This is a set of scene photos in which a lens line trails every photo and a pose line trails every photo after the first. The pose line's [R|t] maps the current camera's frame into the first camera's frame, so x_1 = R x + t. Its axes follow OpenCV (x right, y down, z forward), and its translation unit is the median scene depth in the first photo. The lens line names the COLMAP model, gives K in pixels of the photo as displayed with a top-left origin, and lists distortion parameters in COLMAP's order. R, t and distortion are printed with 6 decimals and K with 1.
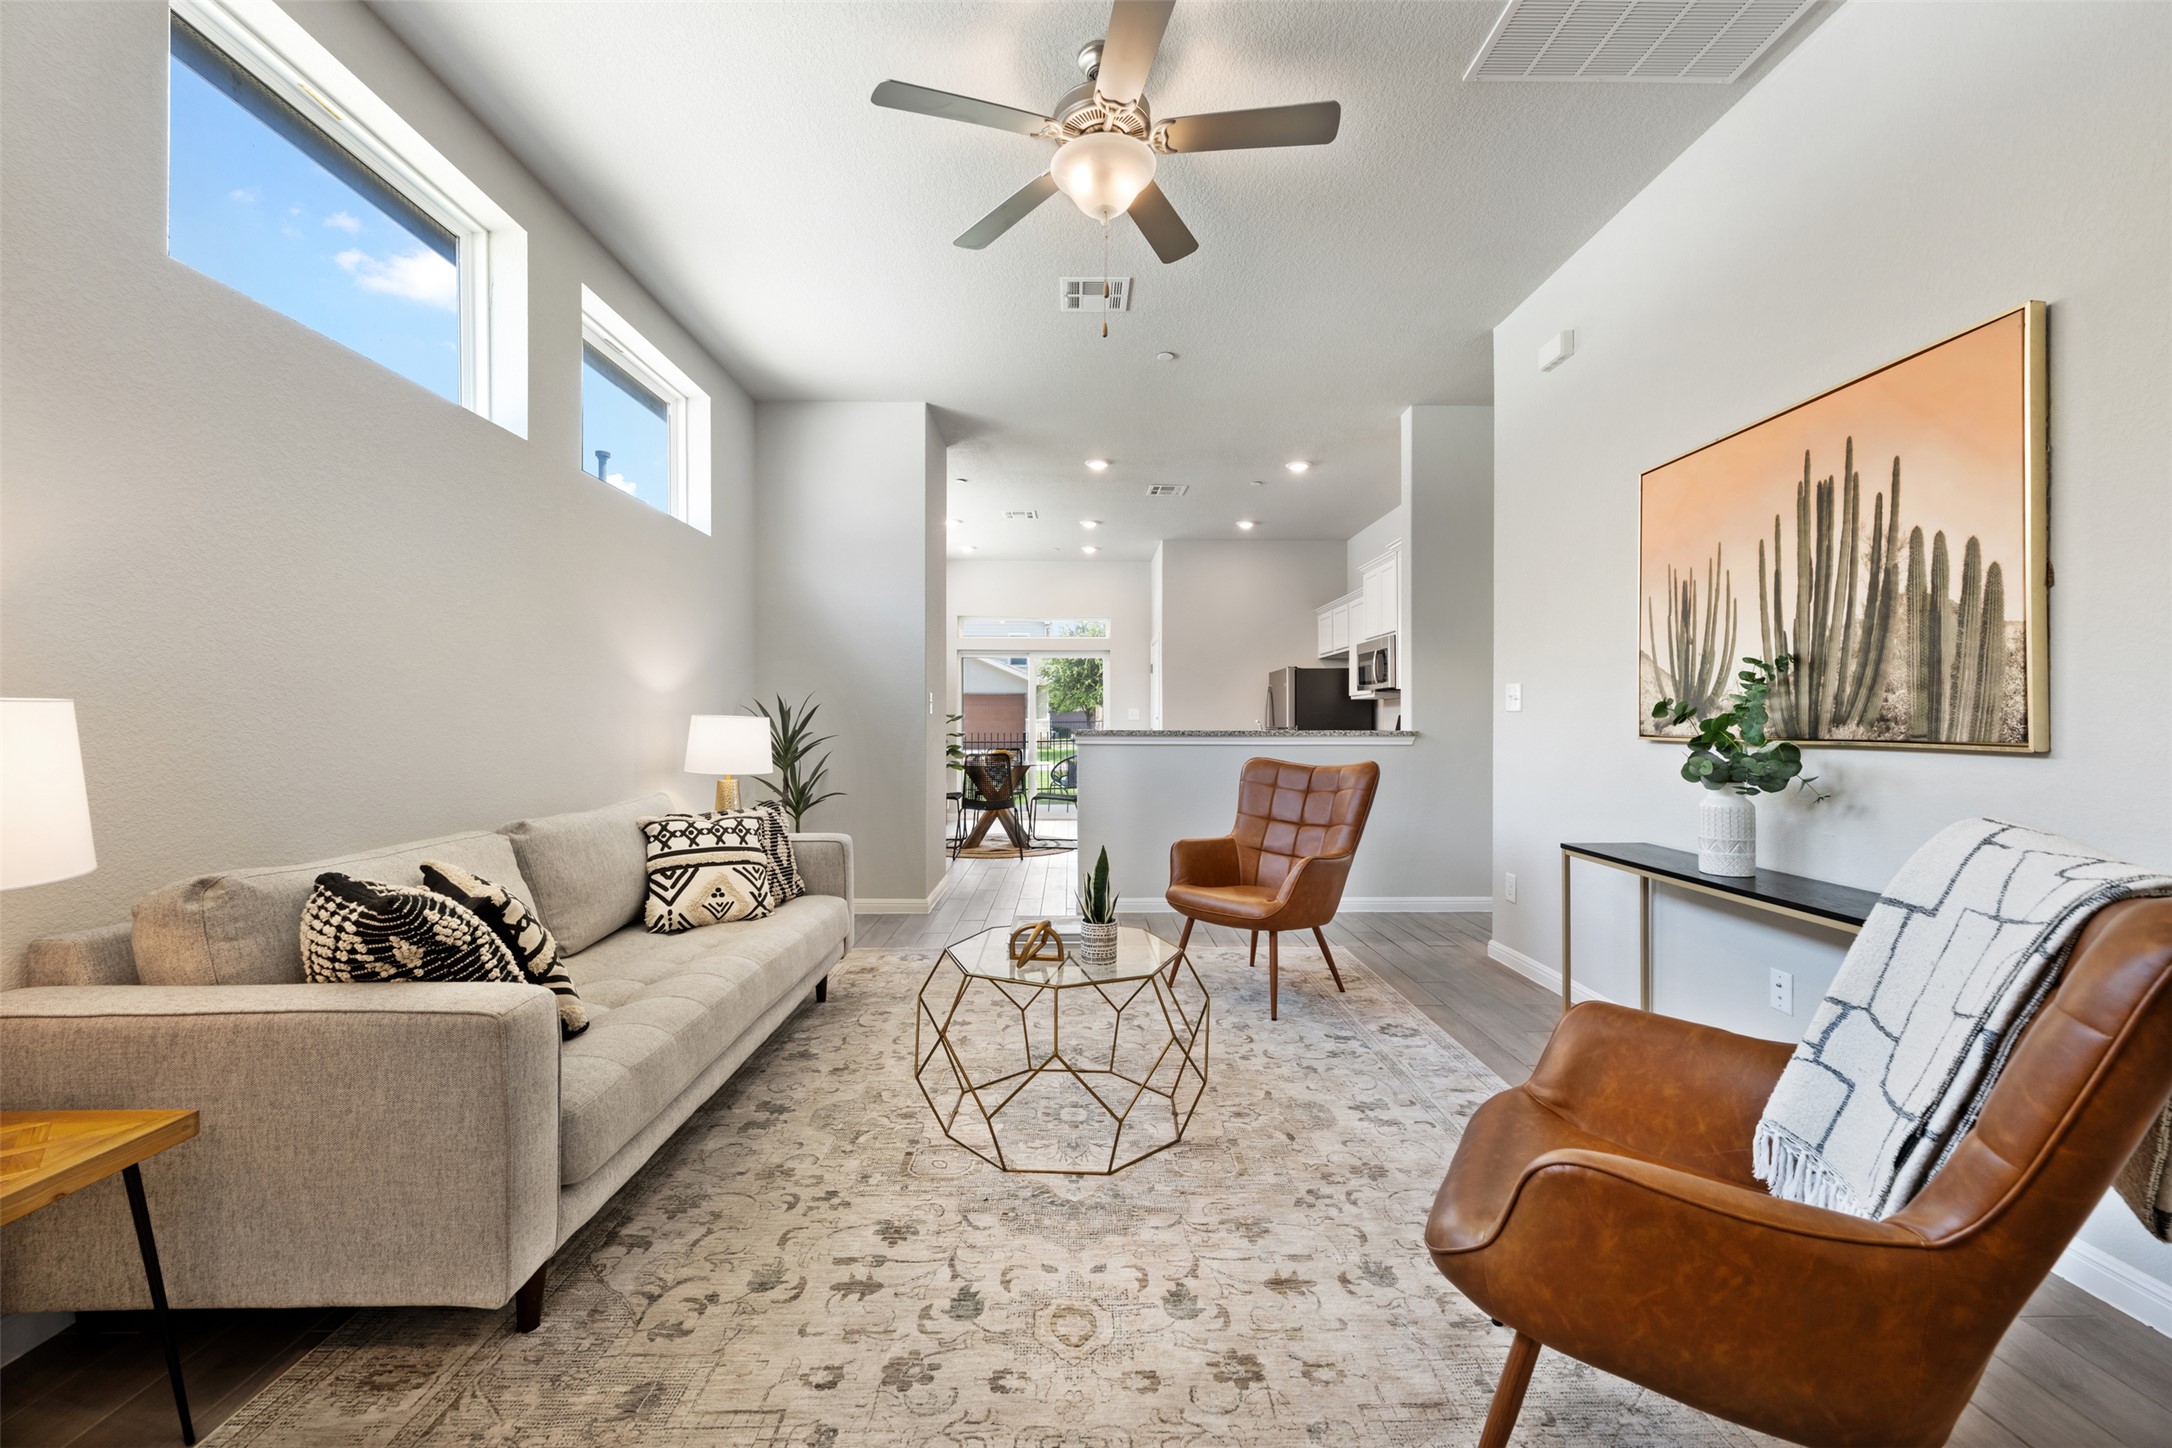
lens RADIAL K [[863.6, 0, 1082.3], [0, 863.6, 722.4], [0, 0, 1]] dist [-0.001383, 0.000587]
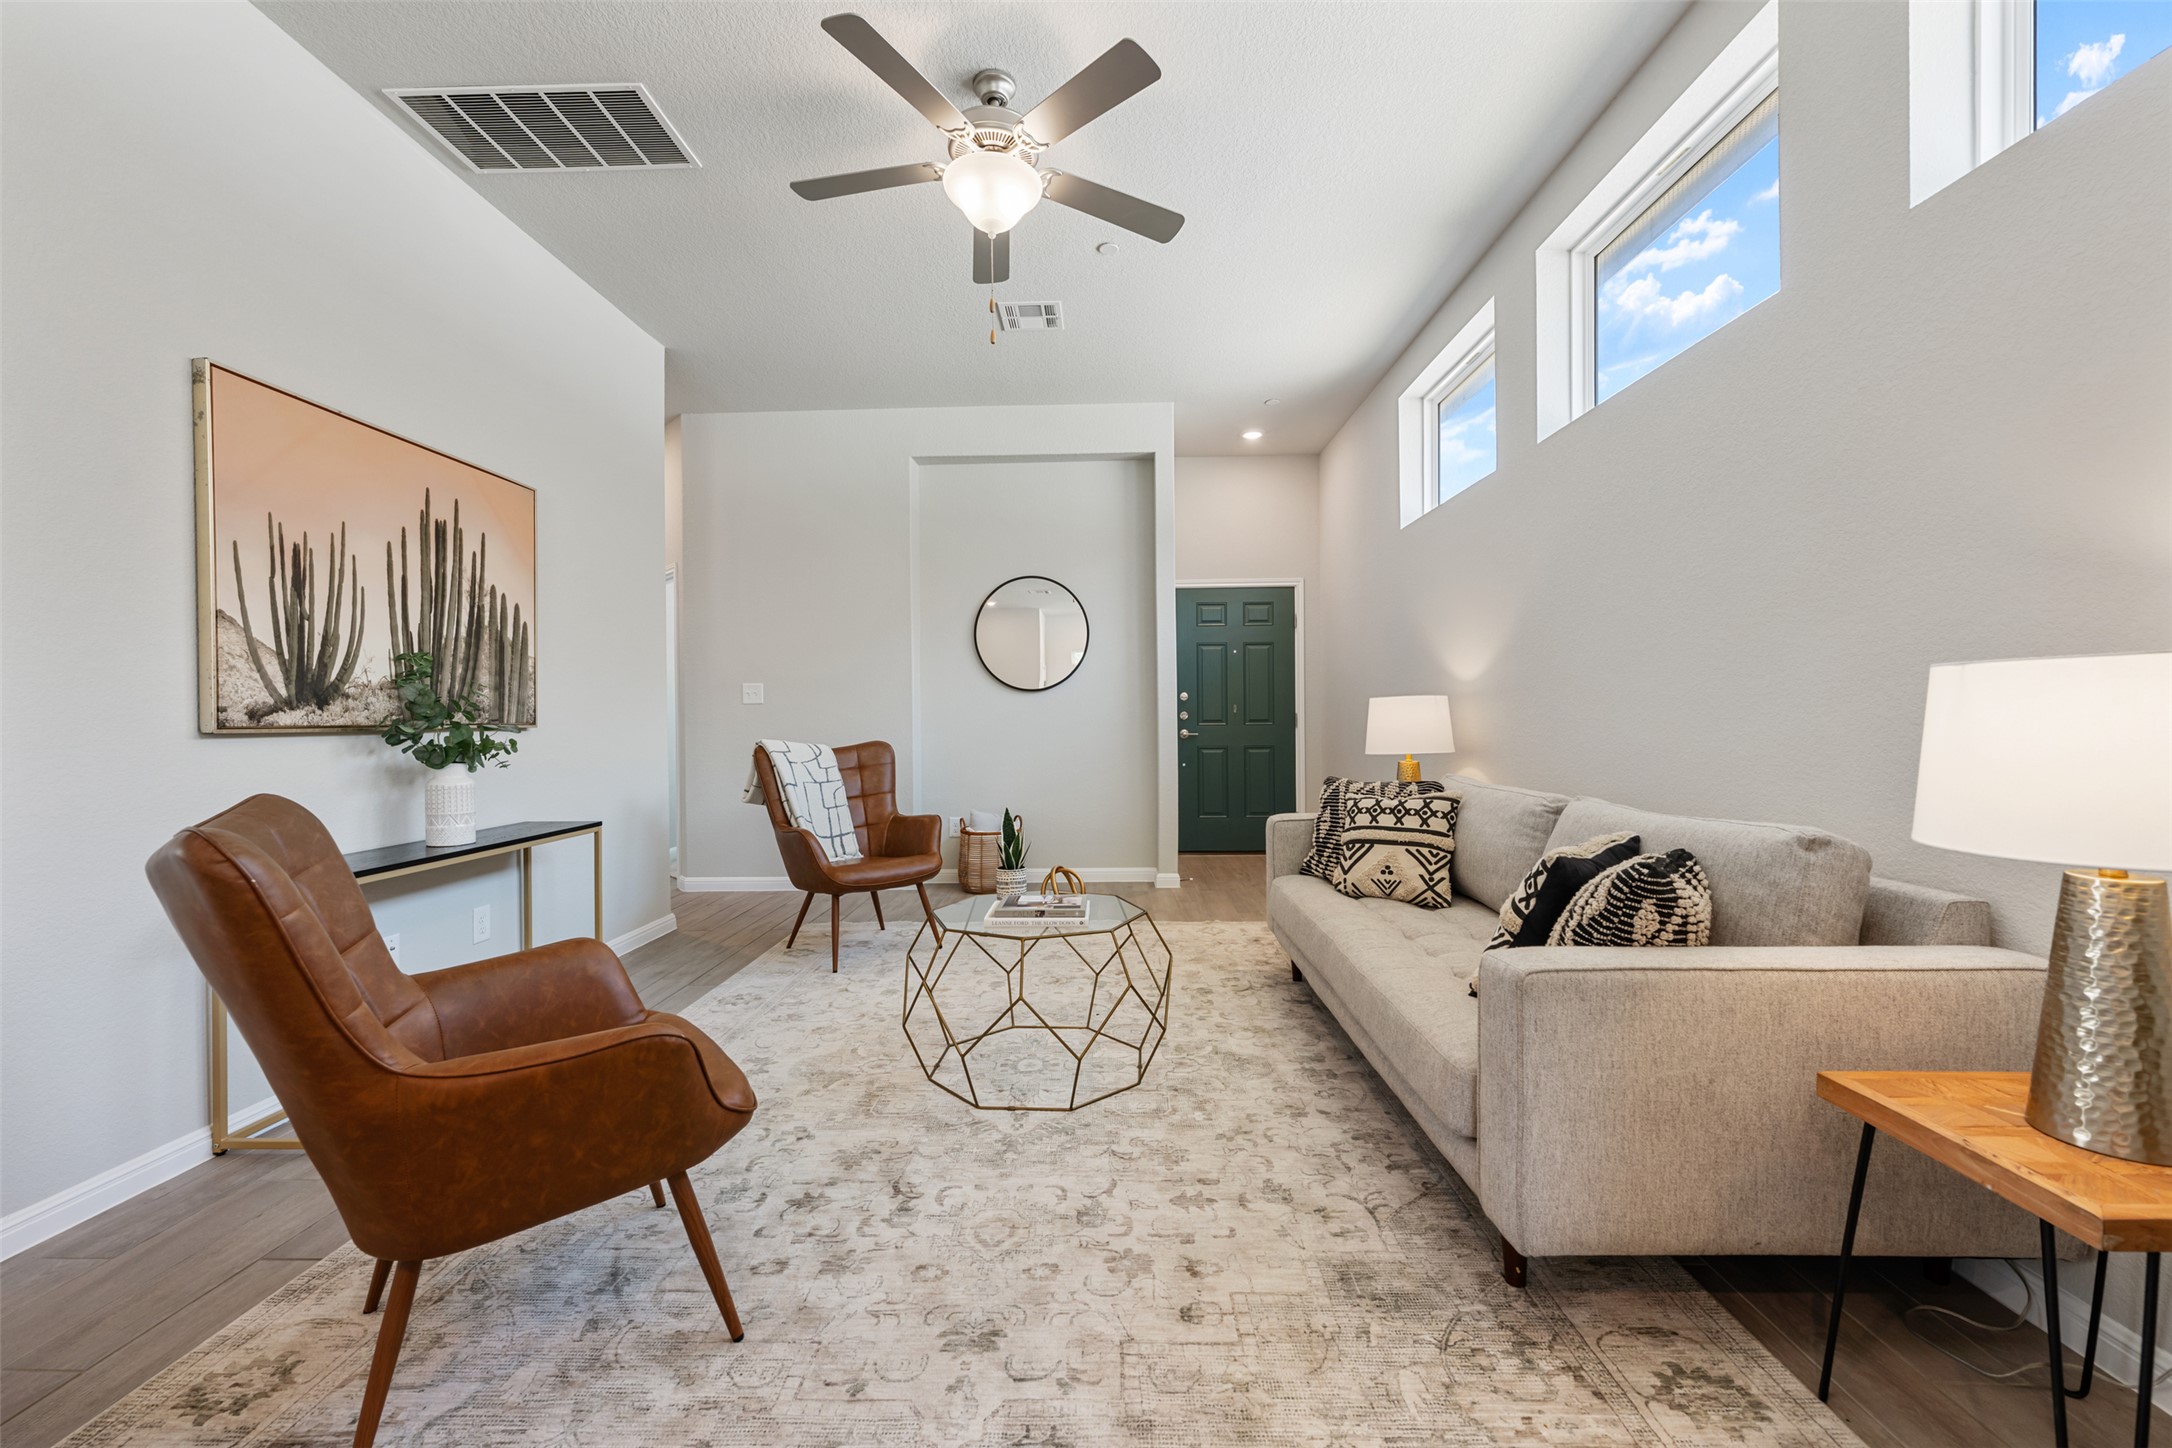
lens RADIAL K [[863.6, 0, 1083.2], [0, 863.6, 720.6], [0, 0, 1]] dist [-0.001383, 0.000587]
pose [[-0.999145, 0.009959, 0.040120, -0.114145], [0.010209, 0.999930, 0.006037, 0.013516], [-0.040058, 0.006441, -0.999177, 1.904567]]
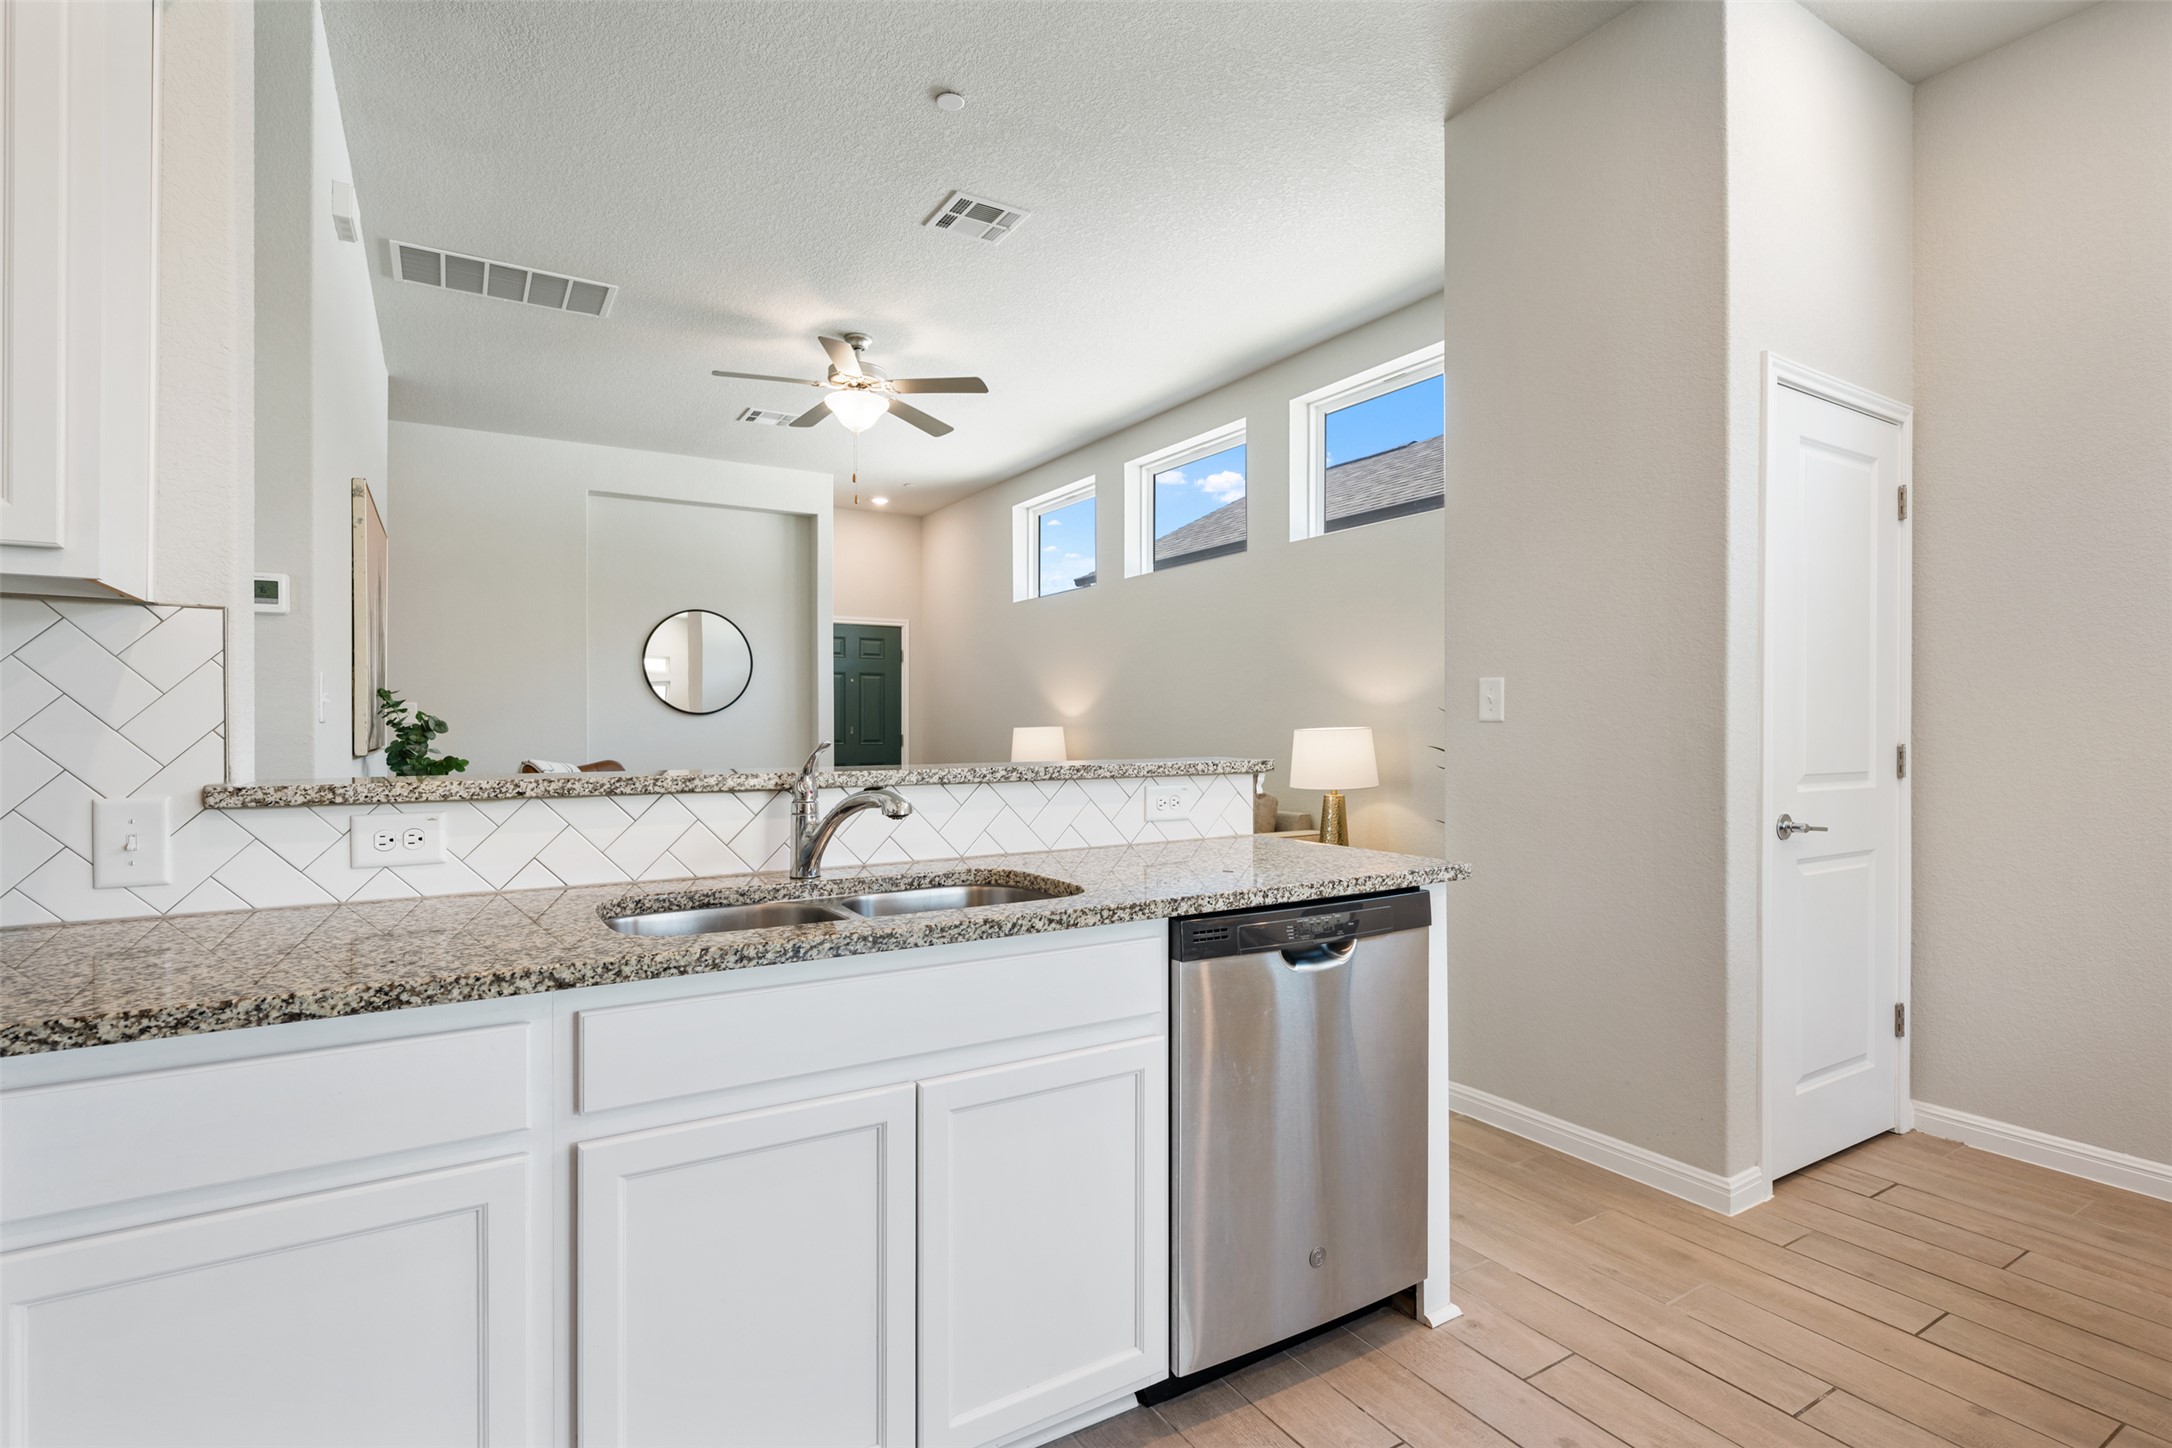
lens RADIAL K [[1044.9, 0, 1084.1], [0, 1044.9, 727.5], [0, 0, 1]] dist [-0.002136, 0.000392]
pose [[-0.858388, 0.005071, -0.512975, 0.645870], [0.002254, 0.999979, 0.006115, -0.027158], [0.512995, 0.004093, -0.858382, 2.738524]]
